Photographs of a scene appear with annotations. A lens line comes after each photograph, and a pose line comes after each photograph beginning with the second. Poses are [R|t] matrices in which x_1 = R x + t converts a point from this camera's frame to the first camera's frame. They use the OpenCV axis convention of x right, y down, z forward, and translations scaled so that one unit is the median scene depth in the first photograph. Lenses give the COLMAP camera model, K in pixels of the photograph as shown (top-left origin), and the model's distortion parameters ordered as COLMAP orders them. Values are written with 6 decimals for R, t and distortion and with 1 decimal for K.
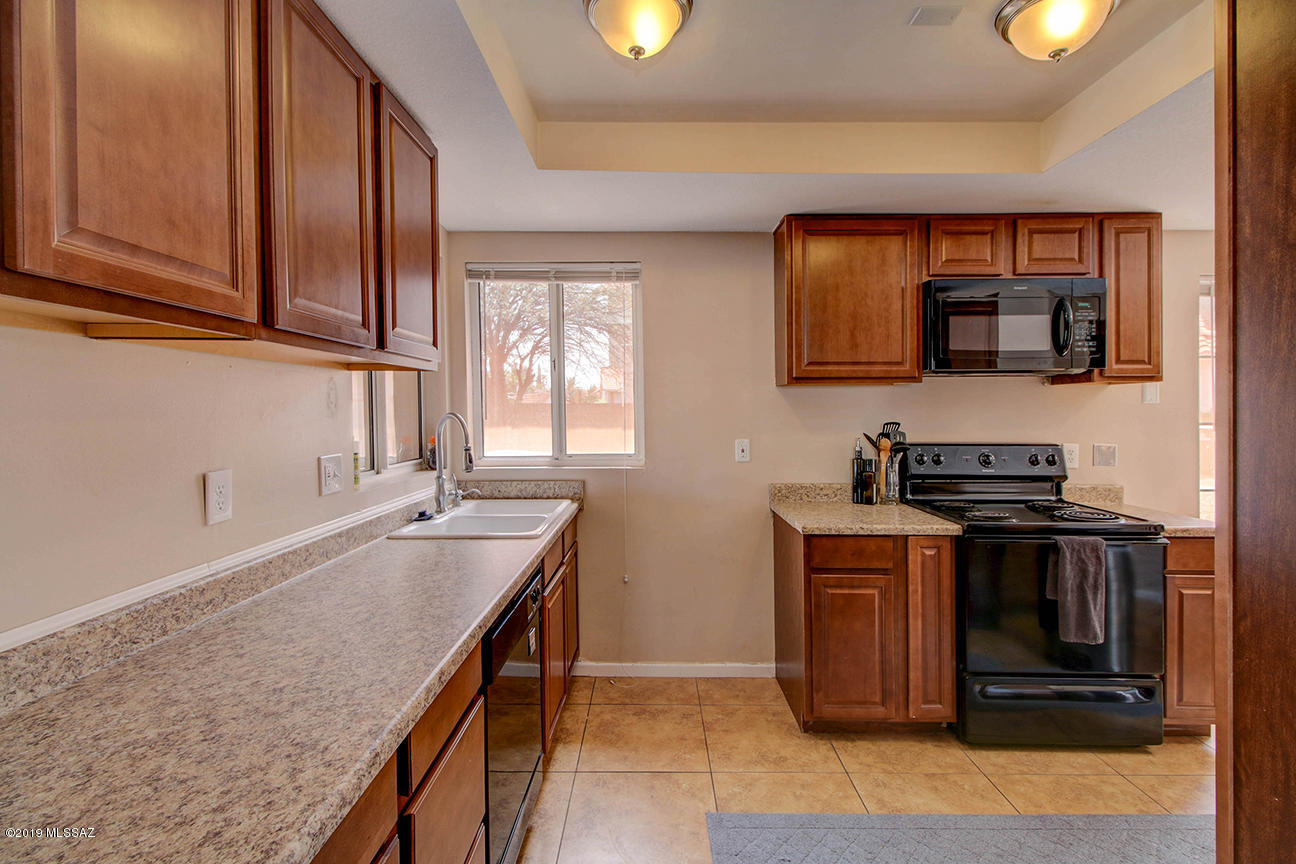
lens RADIAL K [[607.7, 0, 641.2], [0, 607.7, 415.4], [0, 0, 1]] dist [0.026798, -0.013613]
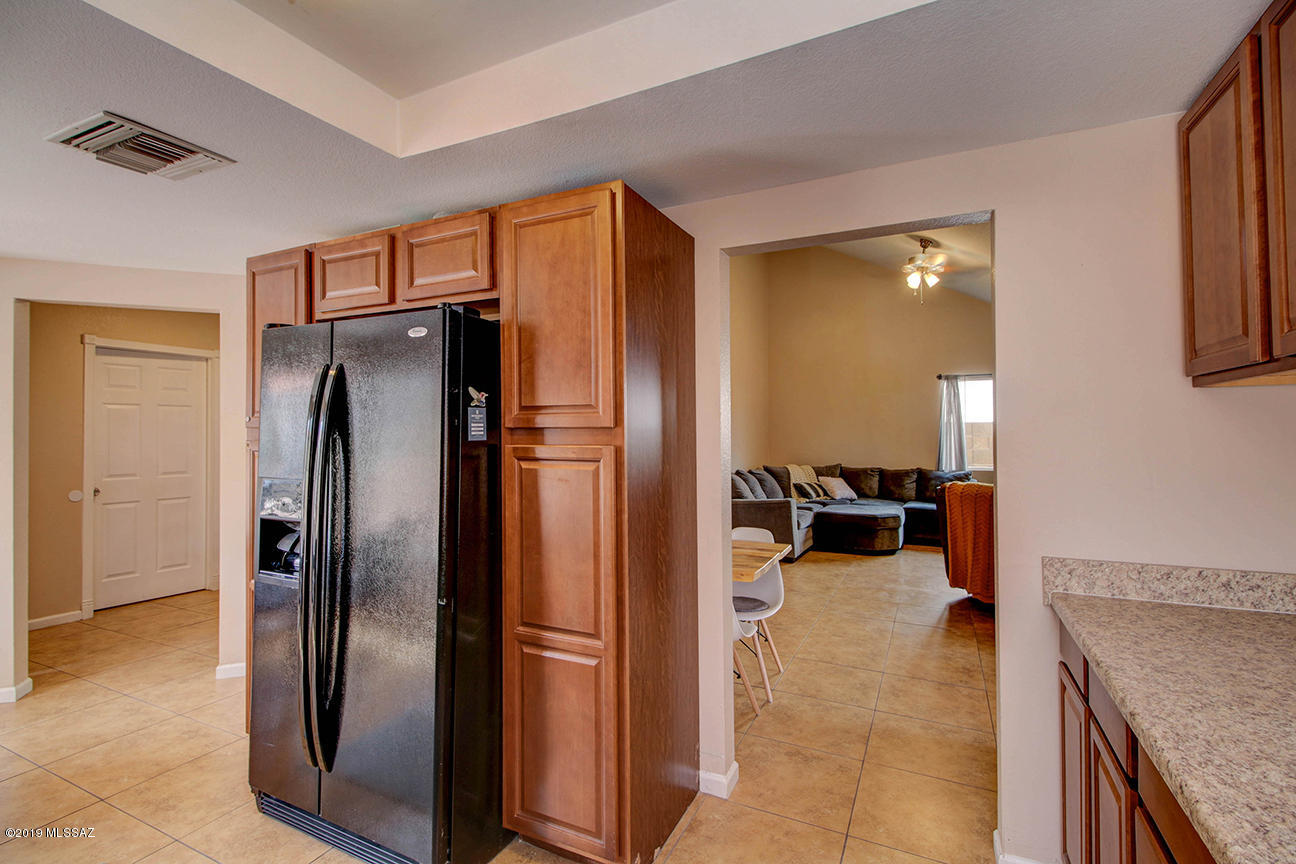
lens RADIAL K [[607.7, 0, 641.2], [0, 607.7, 415.4], [0, 0, 1]] dist [0.026798, -0.013613]
pose [[-0.908735, 0.011587, 0.417212, -0.051561], [0.004657, 0.999834, -0.017625, -0.039233], [-0.417347, -0.014073, -0.908638, 3.008559]]
